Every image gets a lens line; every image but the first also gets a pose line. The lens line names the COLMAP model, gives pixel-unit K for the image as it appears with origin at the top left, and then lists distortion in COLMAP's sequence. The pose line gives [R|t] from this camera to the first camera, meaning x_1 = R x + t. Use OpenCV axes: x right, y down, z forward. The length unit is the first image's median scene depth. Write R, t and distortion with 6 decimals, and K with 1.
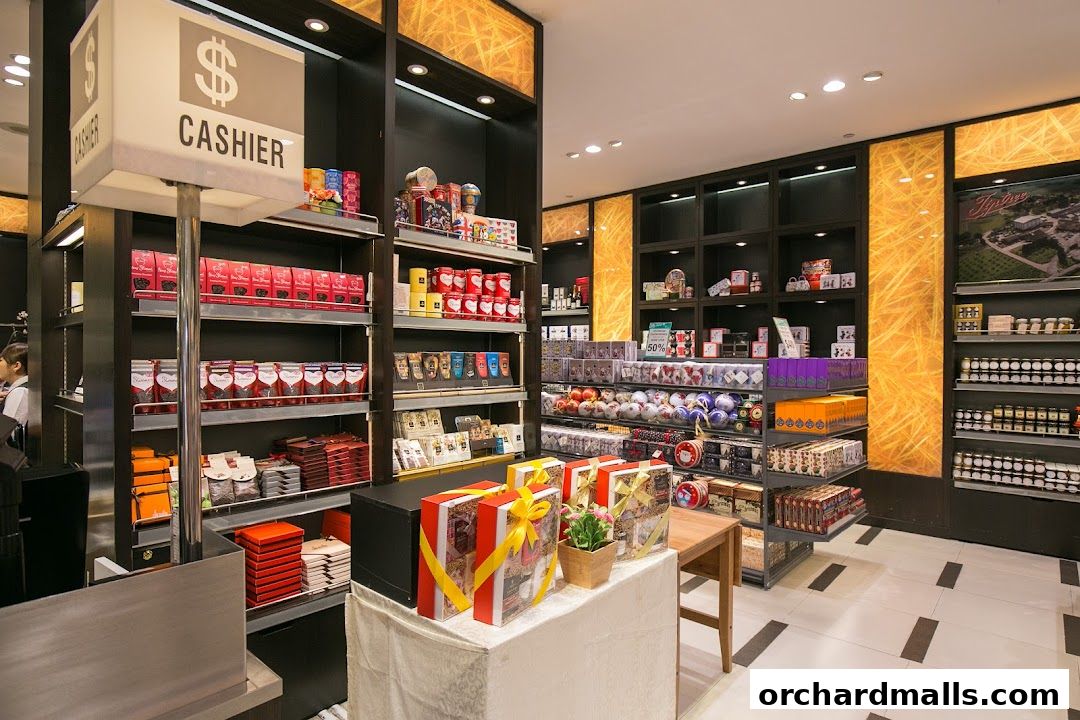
lens RADIAL K [[588.6, 0, 540.0], [0, 588.6, 360.0], [0, 0, 1]] dist [-0.002471, -0.002523]
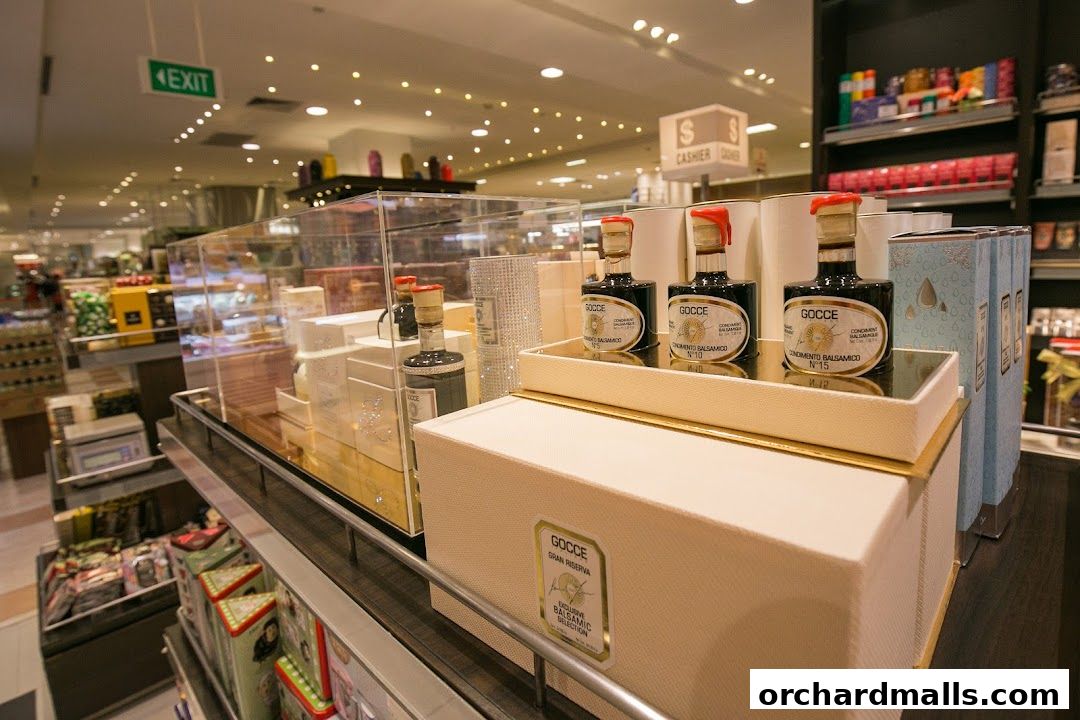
lens RADIAL K [[578.2, 0, 540.4], [0, 578.2, 315.3], [0, 0, 1]] dist [-0.001869, -0.000934]
pose [[-0.036379, 0.127388, -0.991186, 0.749683], [0.030653, 0.991518, 0.126306, -0.005647], [0.998868, -0.025788, -0.039975, 0.140550]]
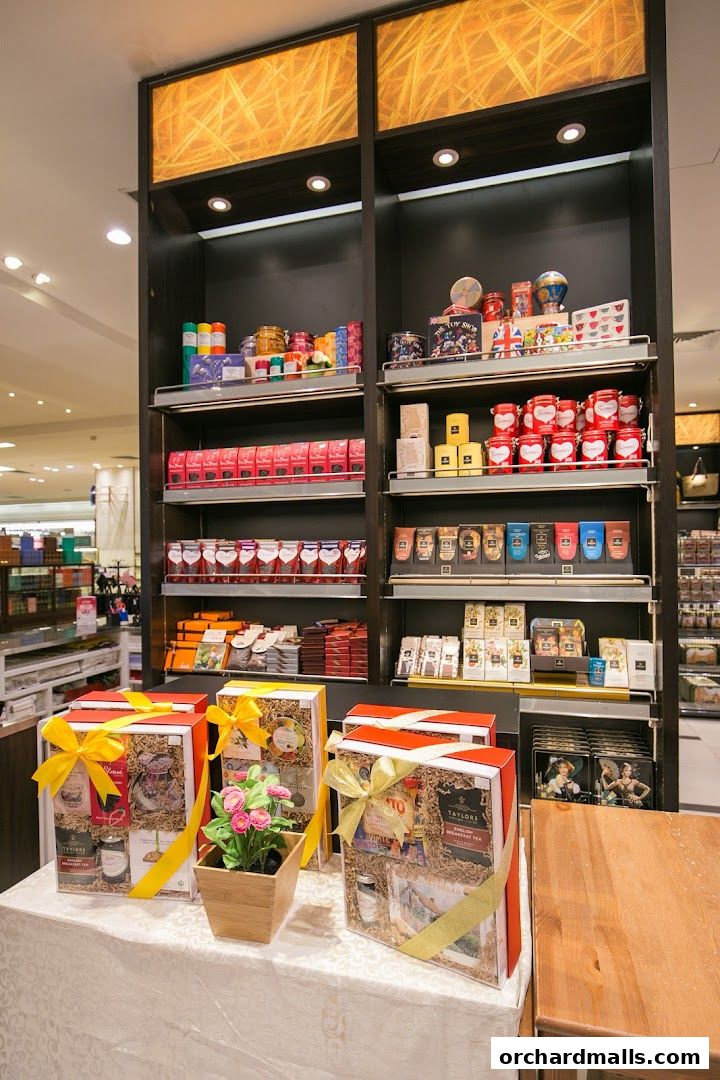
lens RADIAL K [[588.6, 0, 360.0], [0, 588.6, 540.0], [0, 0, 1]] dist [-0.002471, -0.002523]
pose [[0.425560, -0.014913, -0.904808, 0.420468], [0.008025, 0.999887, -0.012706, 0.014026], [0.904895, -0.001854, 0.425631, 0.560005]]
